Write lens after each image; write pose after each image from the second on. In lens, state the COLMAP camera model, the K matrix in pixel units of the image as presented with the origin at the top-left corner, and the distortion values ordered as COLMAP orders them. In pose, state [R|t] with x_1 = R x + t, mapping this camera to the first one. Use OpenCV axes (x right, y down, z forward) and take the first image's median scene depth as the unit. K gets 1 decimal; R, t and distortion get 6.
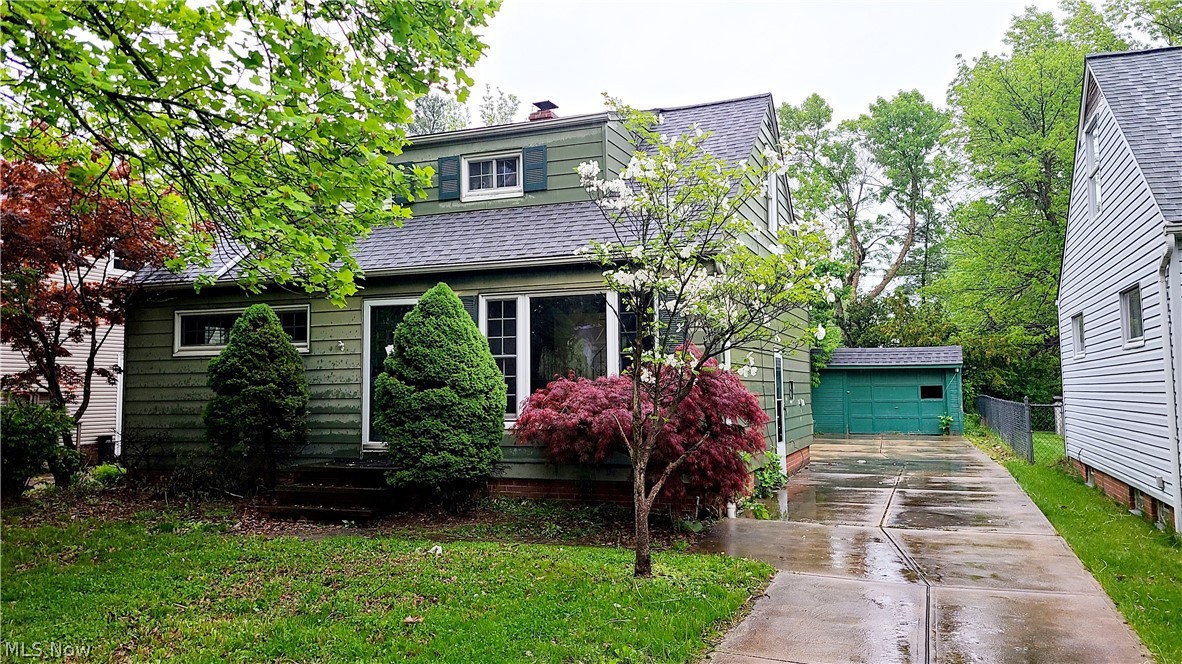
lens RADIAL K [[867.3, 0, 591.5], [0, 867.3, 330.6], [0, 0, 1]] dist [-0.002984, -0.001497]
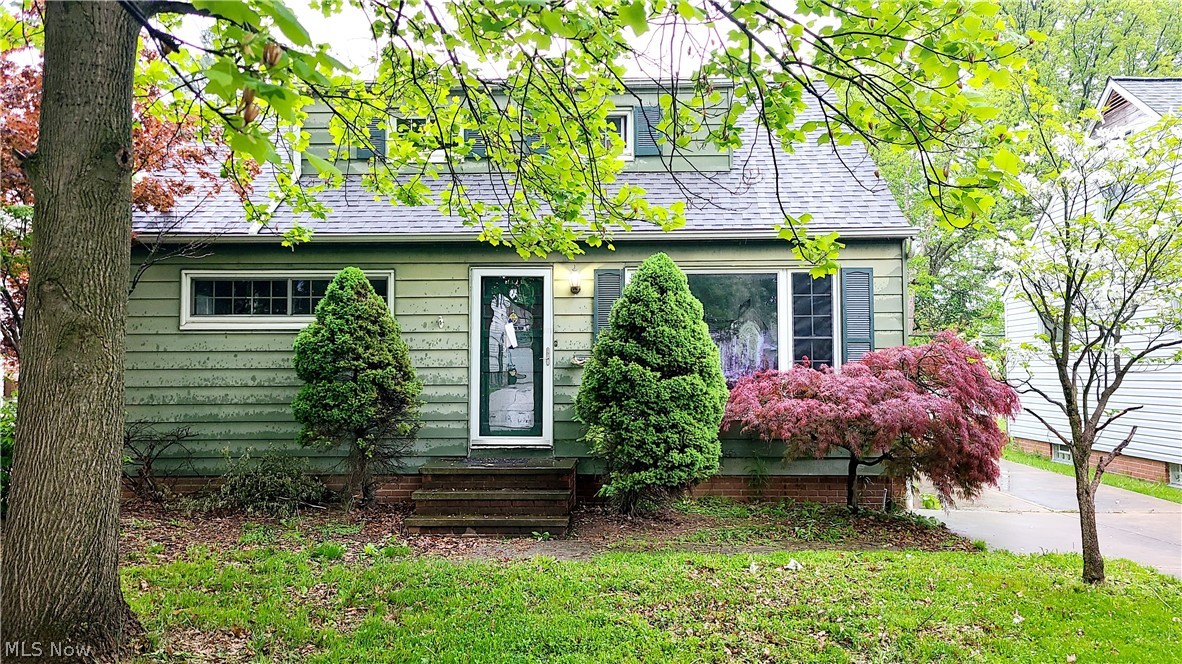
lens RADIAL K [[867.3, 0, 590.8], [0, 867.3, 331.9], [0, 0, 1]] dist [-0.002984, -0.001497]
pose [[0.948372, 0.022044, 0.316393, -0.451851], [-0.028674, 0.999456, 0.016311, 0.010180], [-0.315861, -0.024541, 0.948488, 0.177858]]
